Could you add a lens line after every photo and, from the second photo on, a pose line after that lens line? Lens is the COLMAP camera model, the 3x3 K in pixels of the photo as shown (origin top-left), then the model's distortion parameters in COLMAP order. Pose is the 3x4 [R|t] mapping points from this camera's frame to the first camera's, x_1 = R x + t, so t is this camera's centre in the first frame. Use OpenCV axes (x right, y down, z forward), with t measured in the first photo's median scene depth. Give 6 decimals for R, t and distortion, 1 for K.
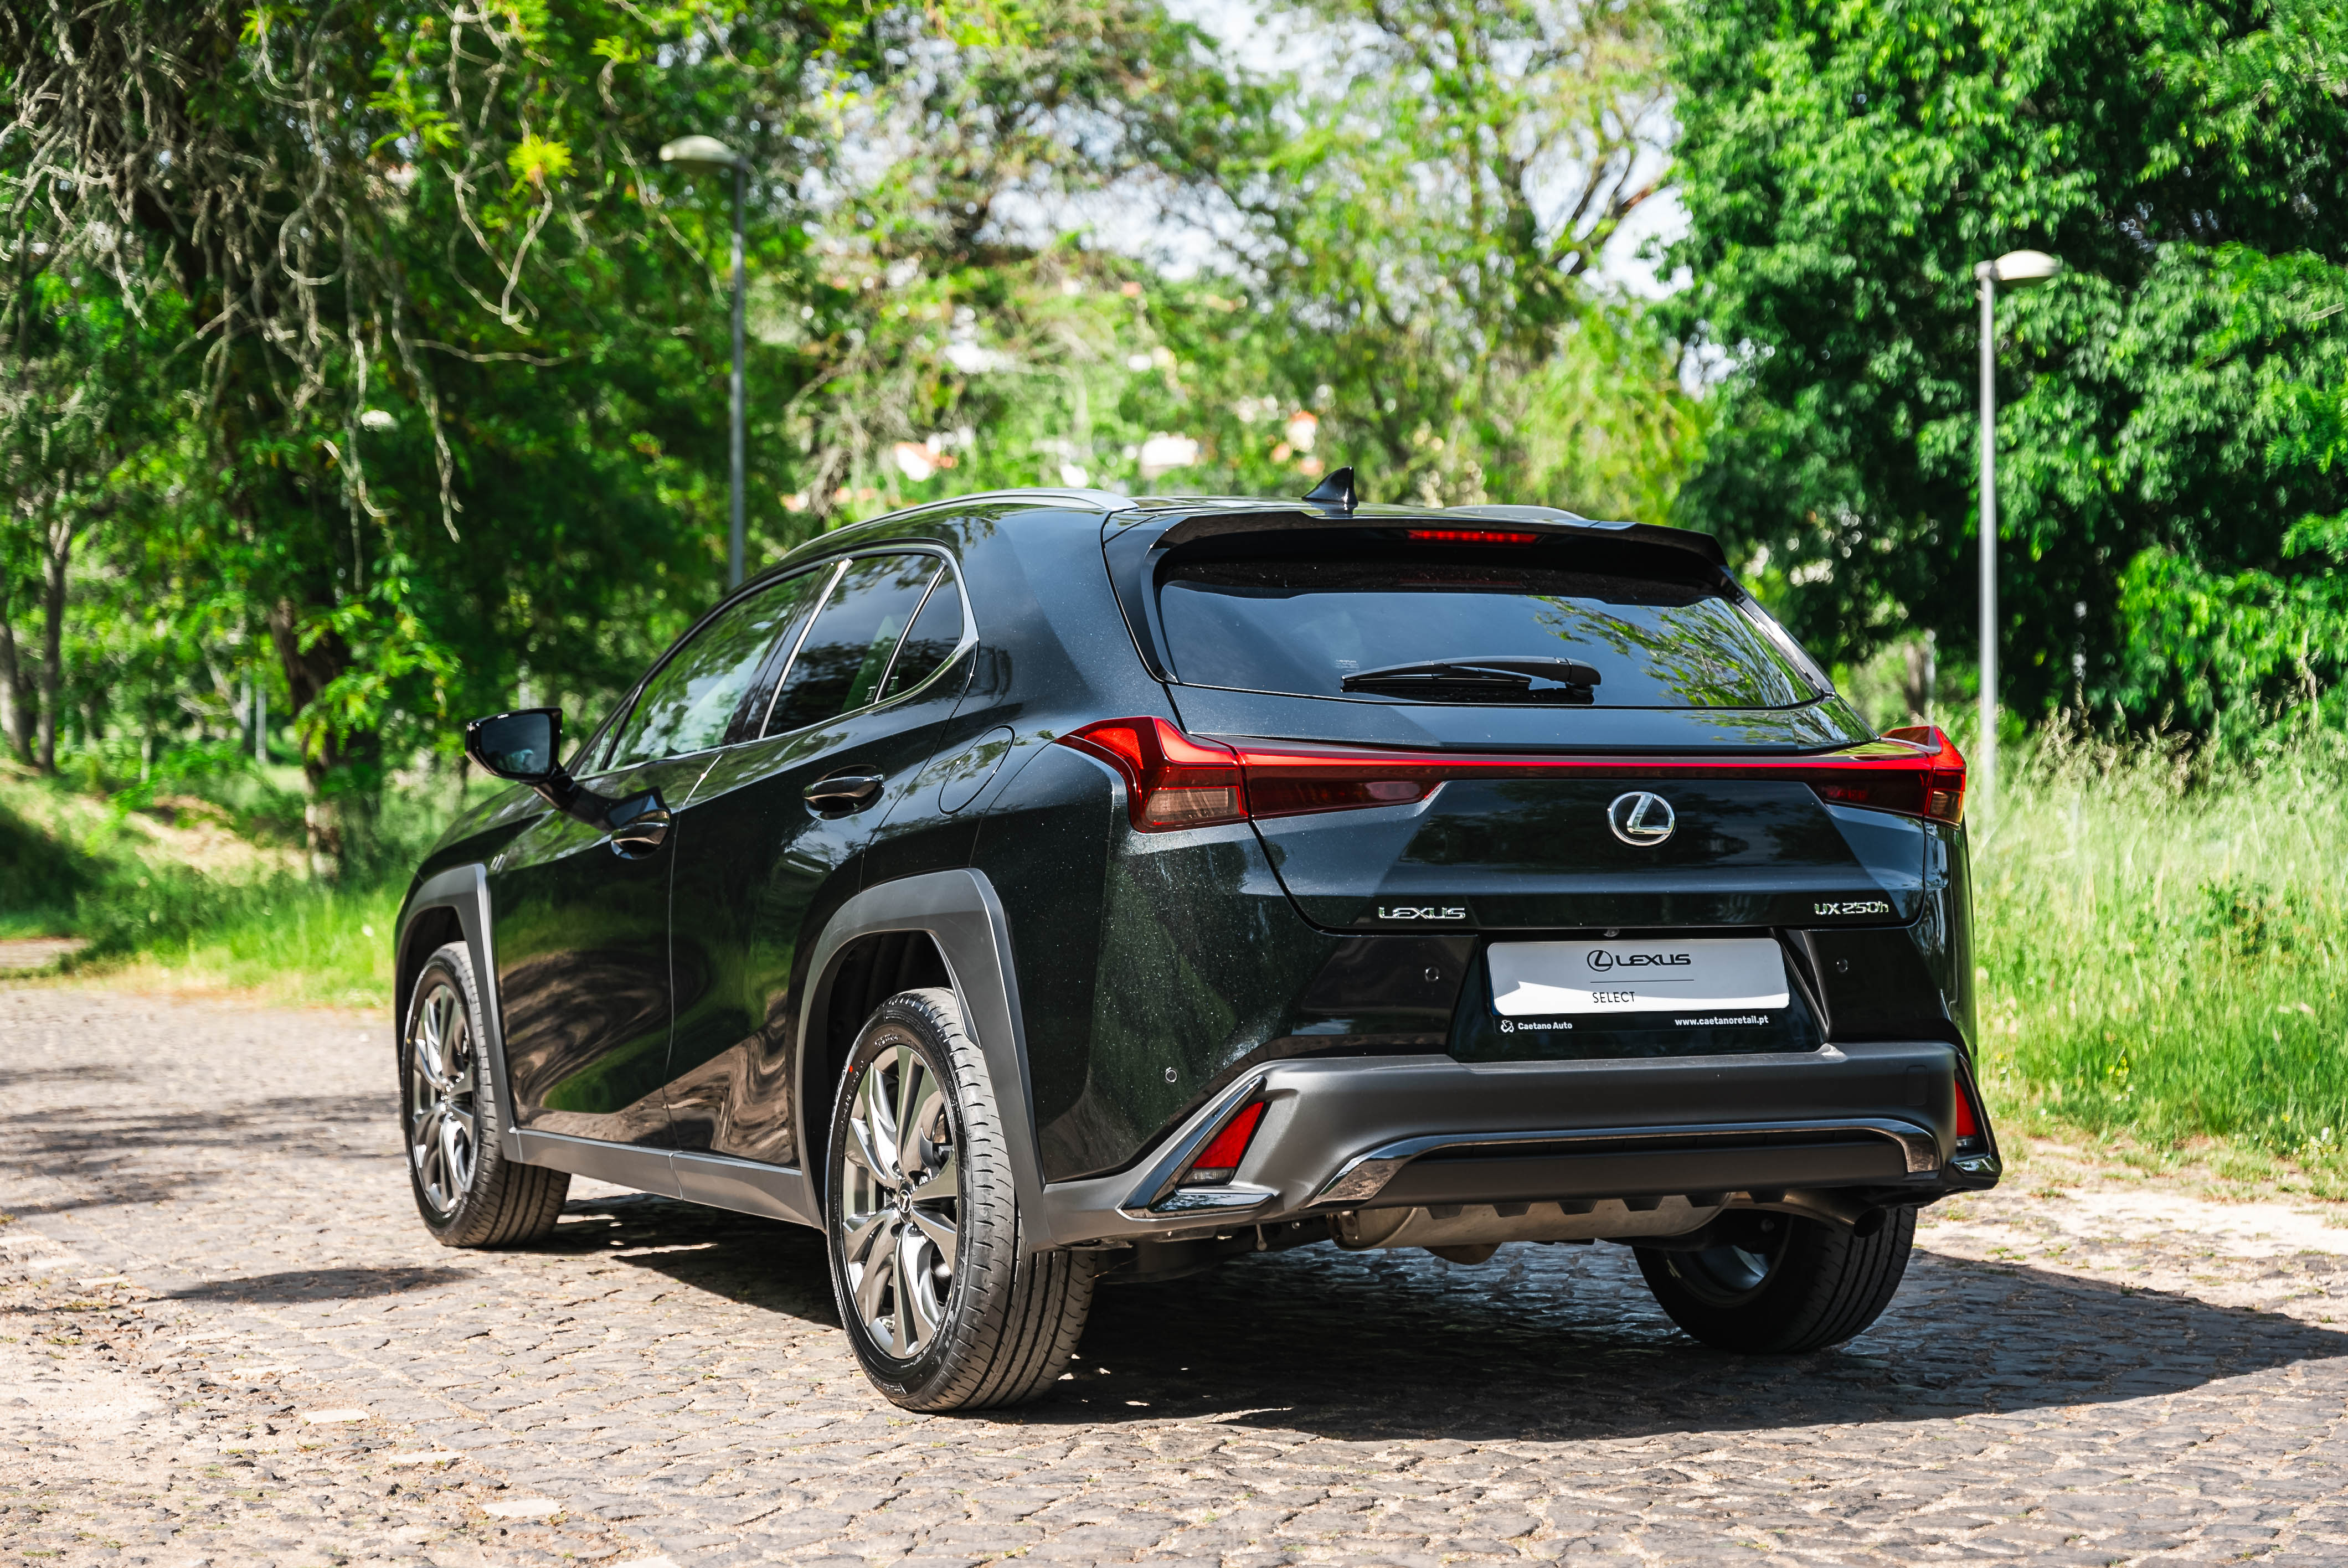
lens RADIAL K [[3914.8, 0, 1169.9], [0, 3914.8, 789.9], [0, 0, 1]] dist [0.008204, 0.000000]
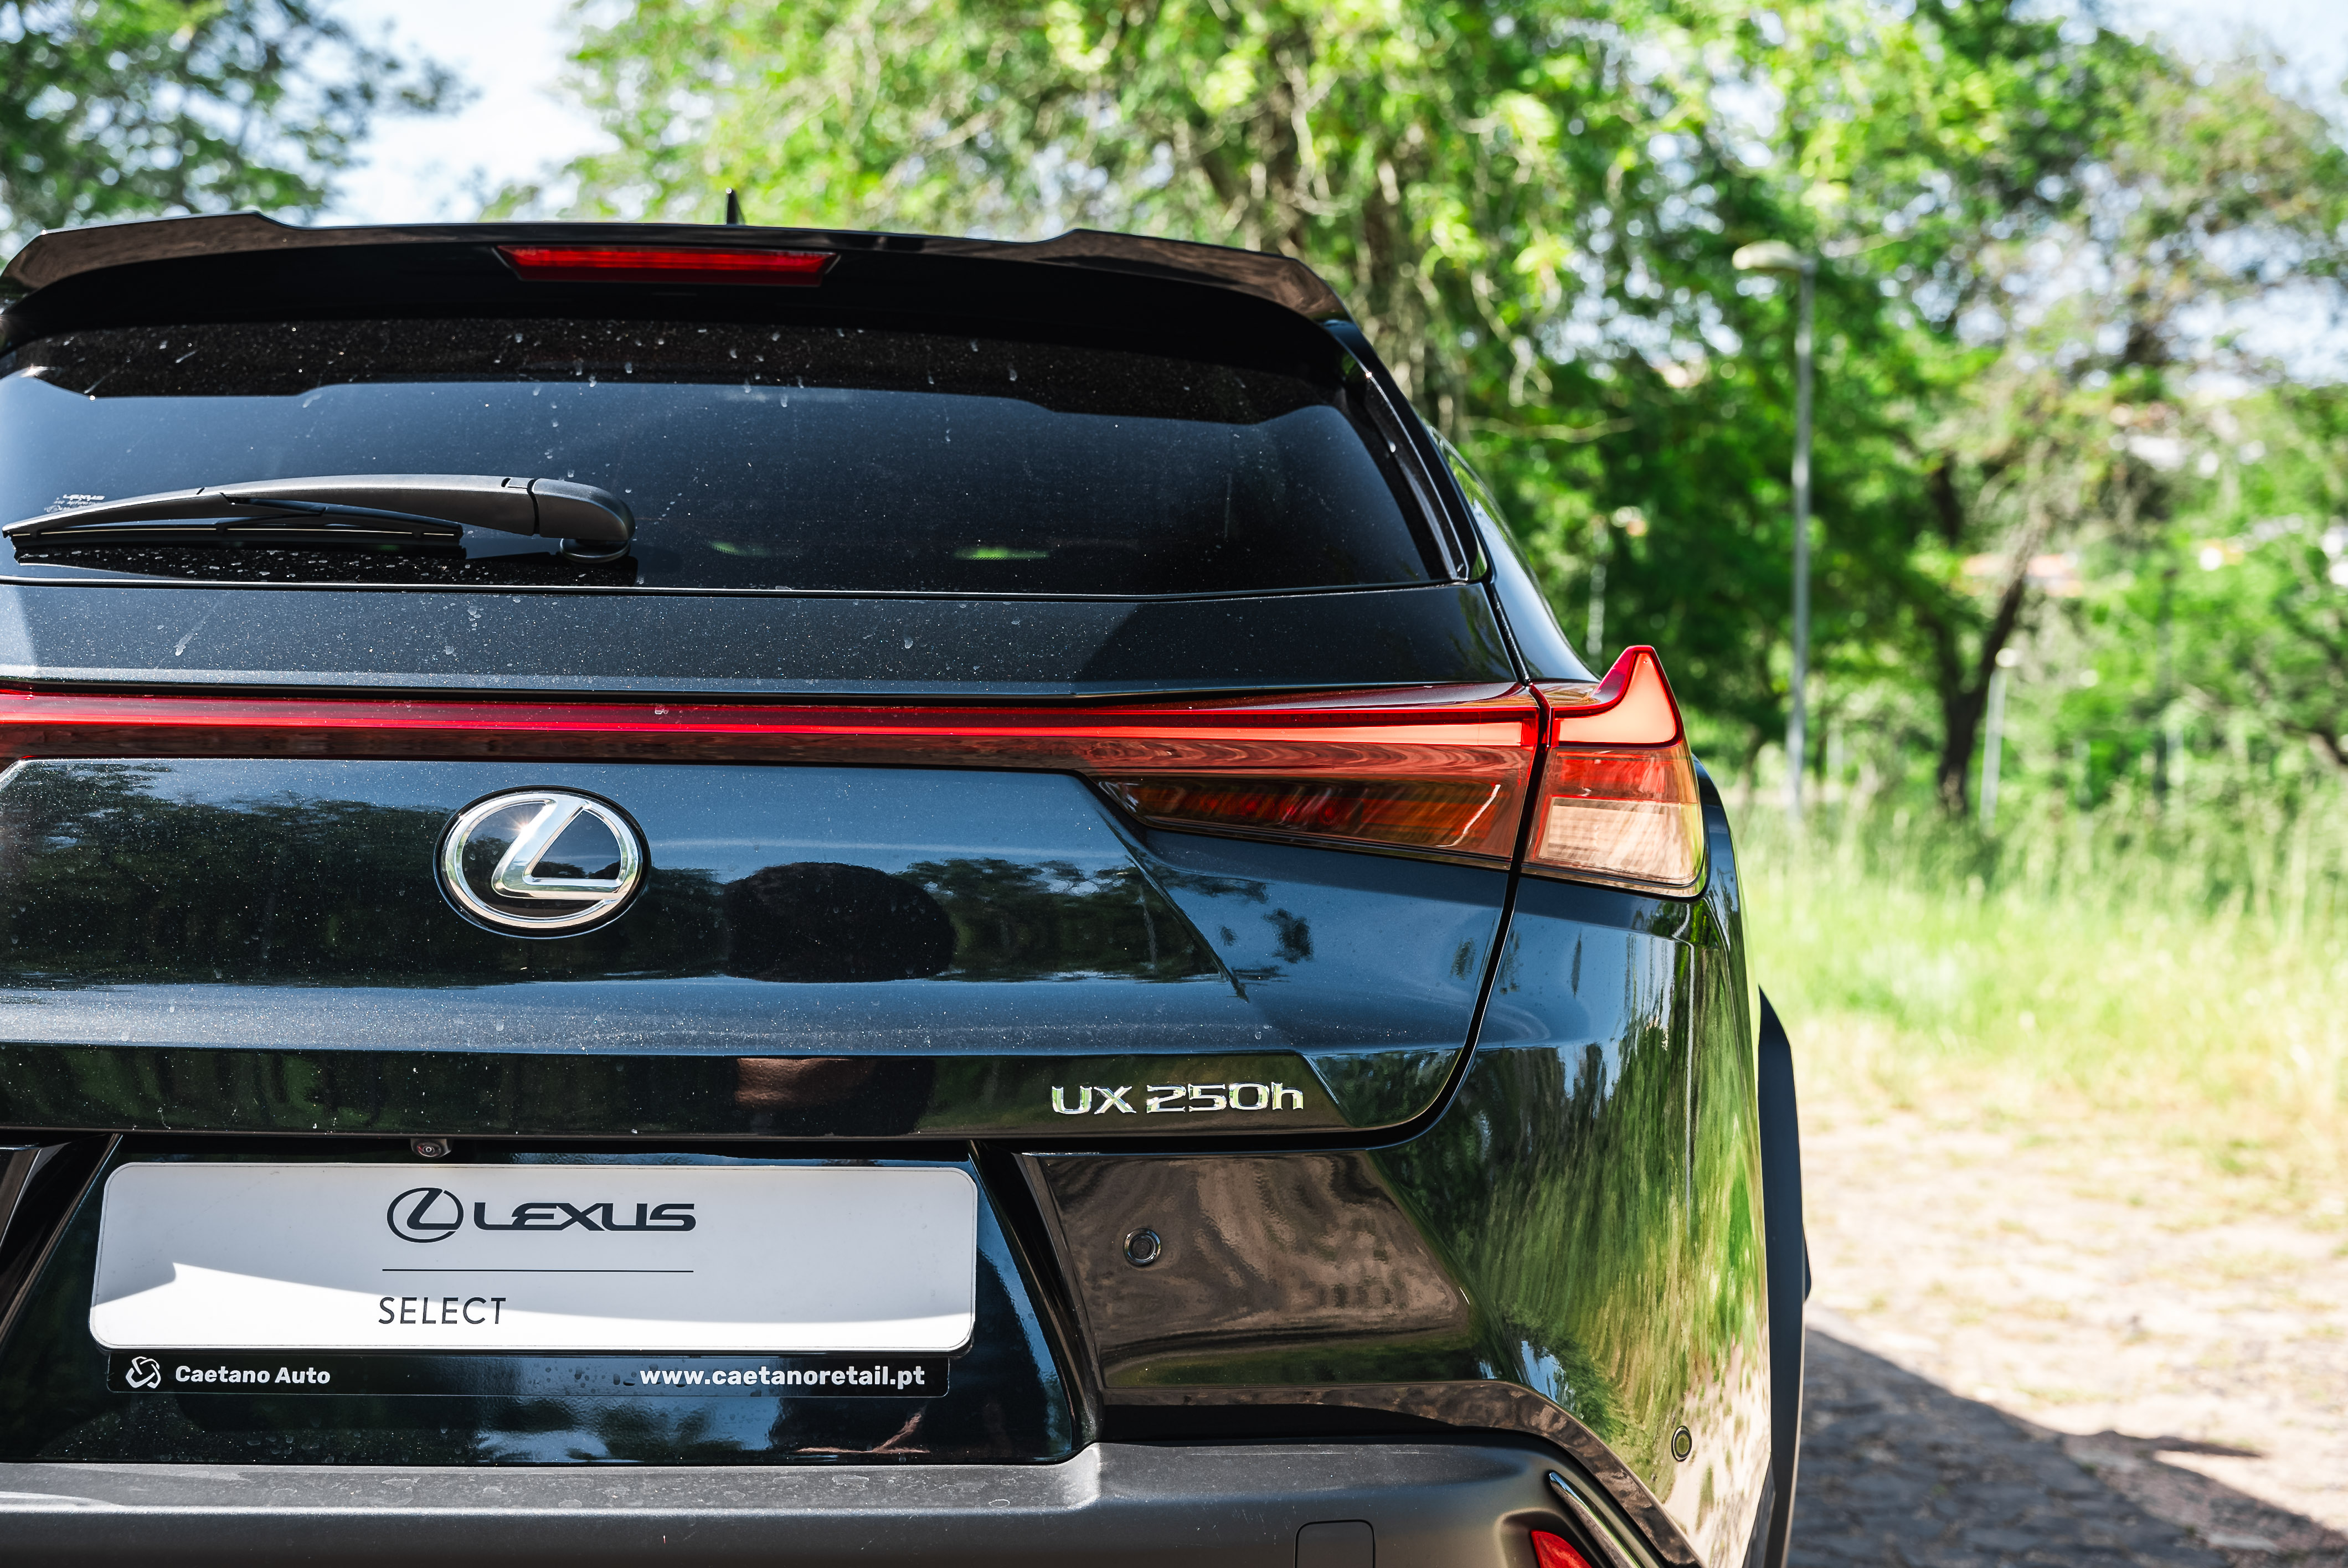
lens RADIAL K [[2837.2, 0, 1159.7], [0, 2837.2, 780.8], [0, 0, 1]] dist [0.027636, 0.000000]
pose [[0.912436, 0.005519, -0.409183, 0.295314], [-0.009178, 0.999934, -0.006977, 0.000690], [0.409117, 0.010121, 0.912426, 0.762432]]
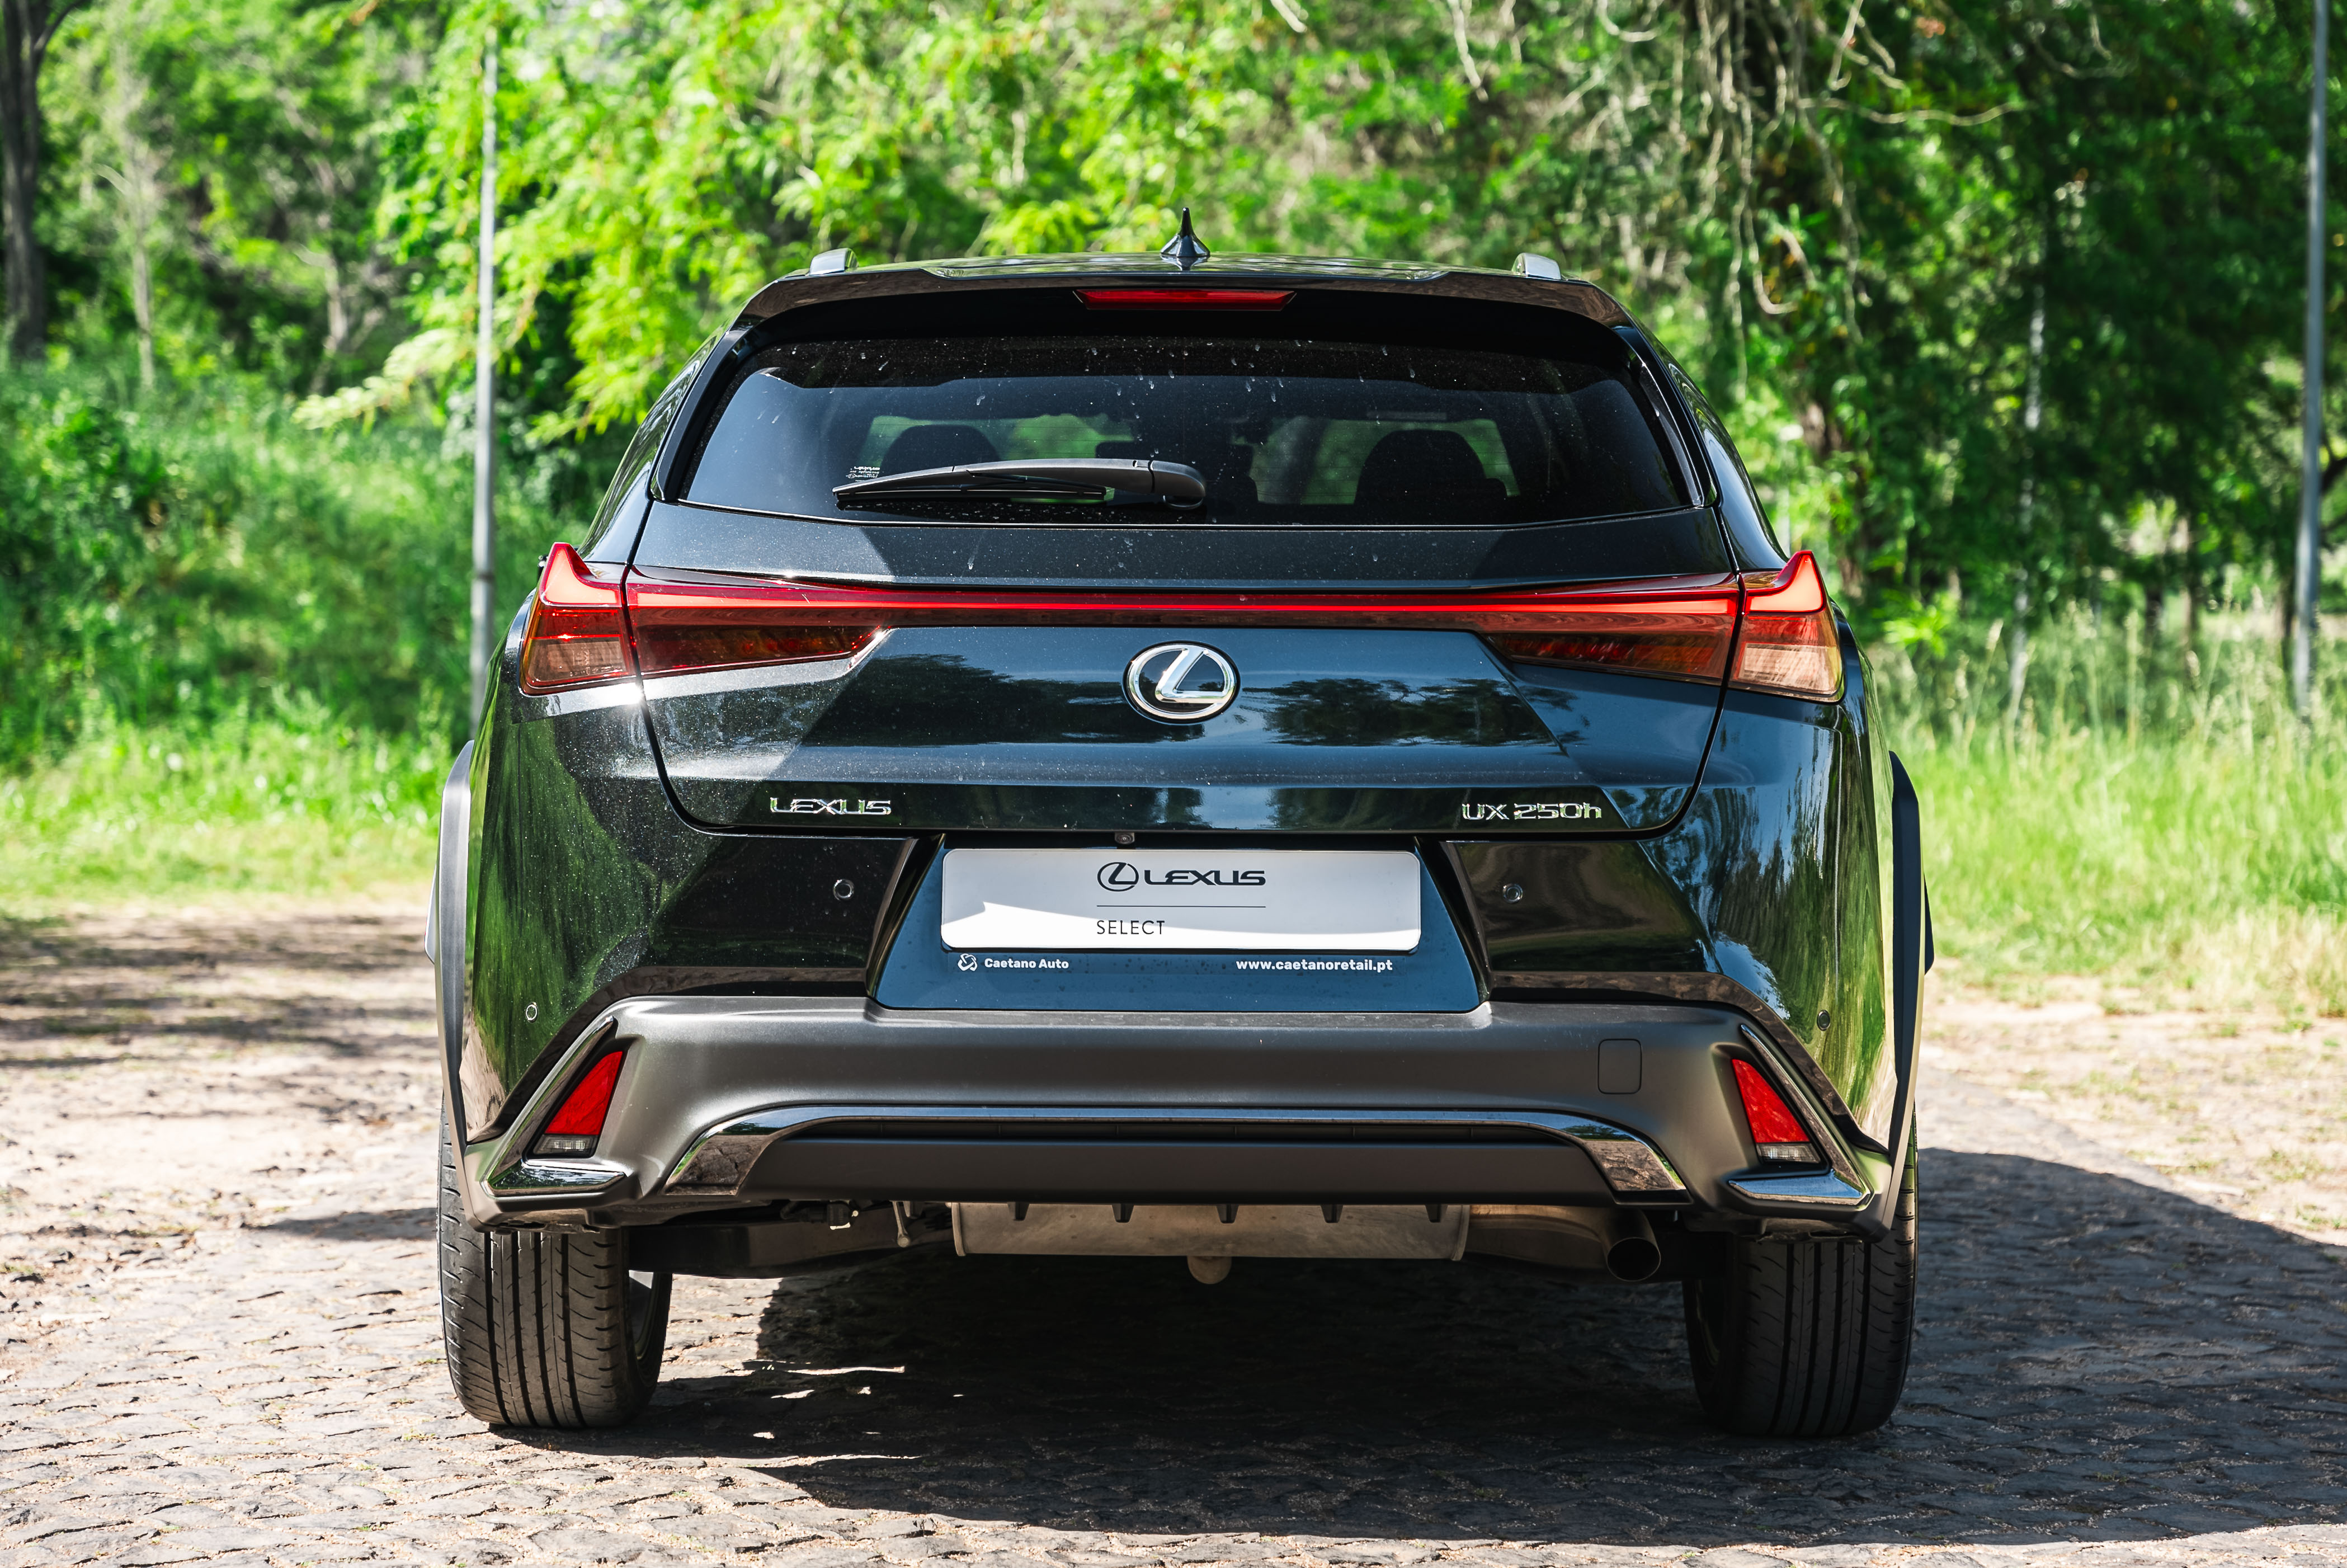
lens RADIAL K [[4666.8, 0, 1180.3], [0, 4666.8, 775.9], [0, 0, 1]] dist [0.111929, 0.000000]
pose [[0.895867, 0.014542, -0.444085, 0.502928], [-0.002790, 0.999629, 0.027105, 0.001349], [0.444314, -0.023044, 0.895575, 0.228002]]
